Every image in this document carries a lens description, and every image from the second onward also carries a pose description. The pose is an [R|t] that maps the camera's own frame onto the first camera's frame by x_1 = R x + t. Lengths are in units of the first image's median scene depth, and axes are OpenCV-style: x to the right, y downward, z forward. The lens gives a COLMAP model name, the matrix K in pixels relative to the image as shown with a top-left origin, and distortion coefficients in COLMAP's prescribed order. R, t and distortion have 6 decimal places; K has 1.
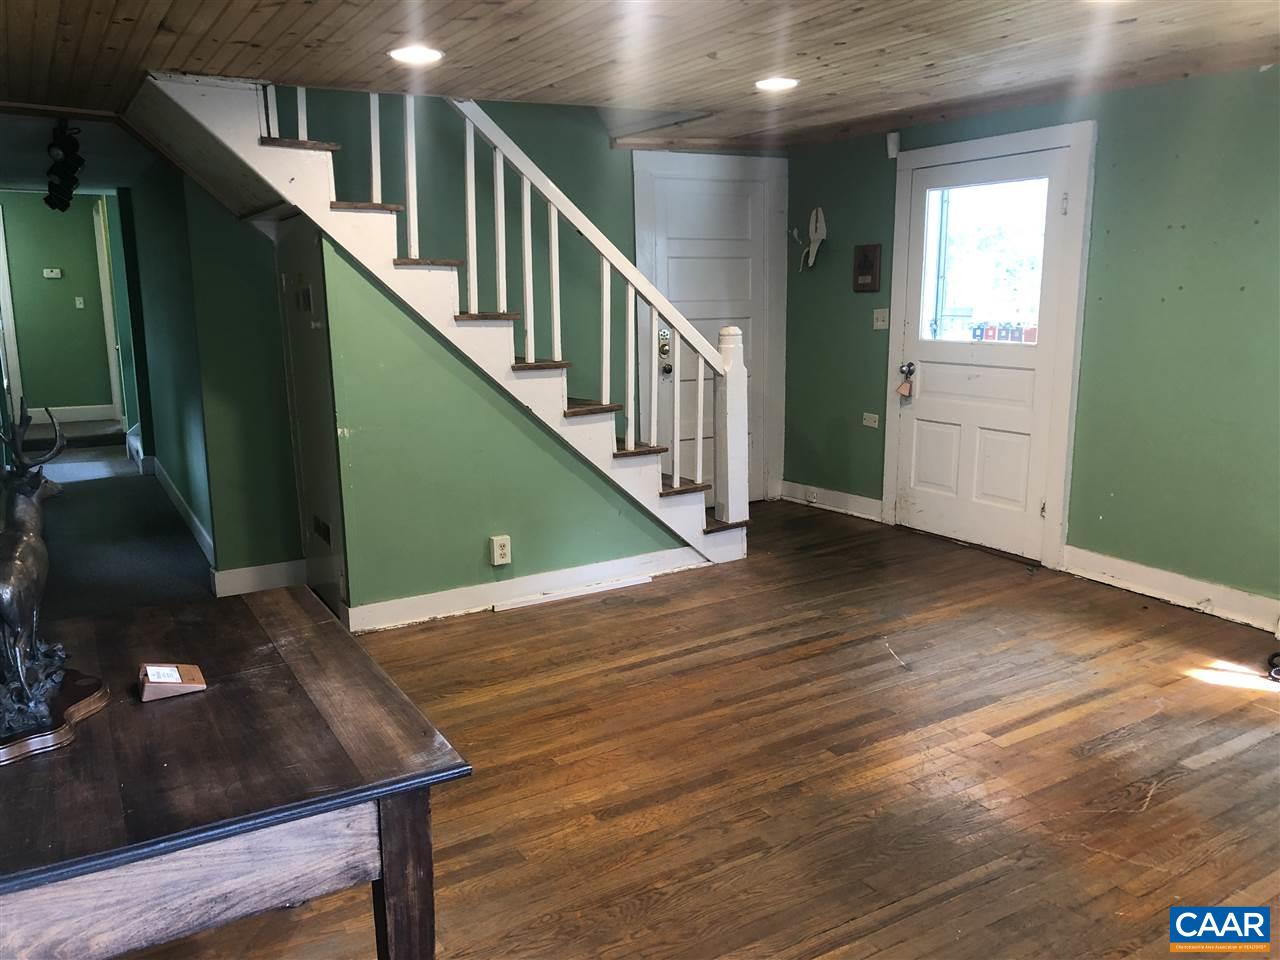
lens RADIAL K [[1052.1, 0, 641.9], [0, 1052.1, 460.3], [0, 0, 1]] dist [0.077924, -0.102620]
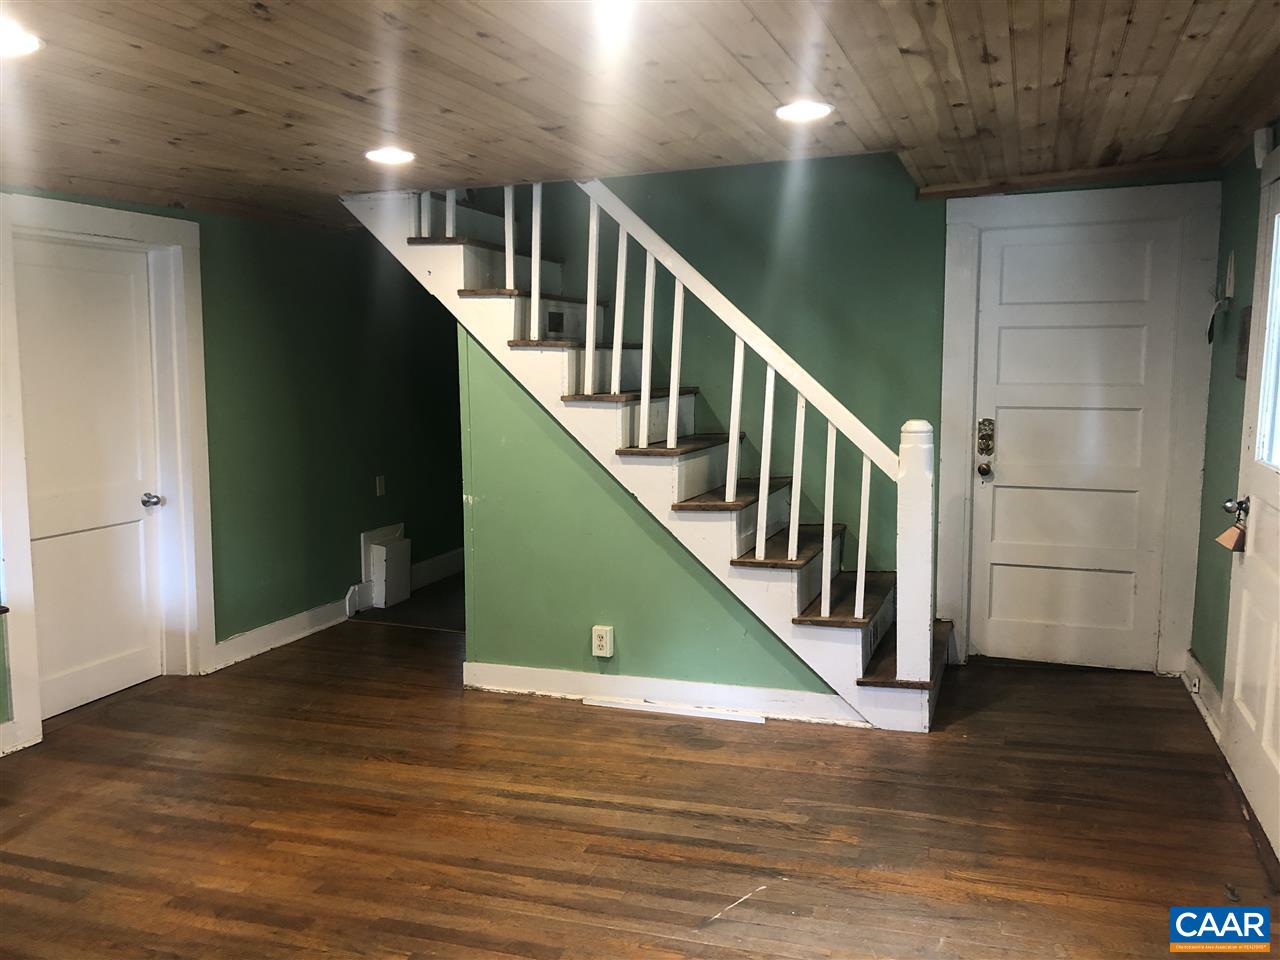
lens RADIAL K [[1052.1, 0, 641.9], [0, 1052.1, 460.3], [0, 0, 1]] dist [0.077924, -0.102620]
pose [[0.636329, 0.085566, -0.766658, 0.641639], [-0.129078, 0.991628, 0.003540, -0.090328], [0.760542, 0.096706, 0.642047, 0.426735]]
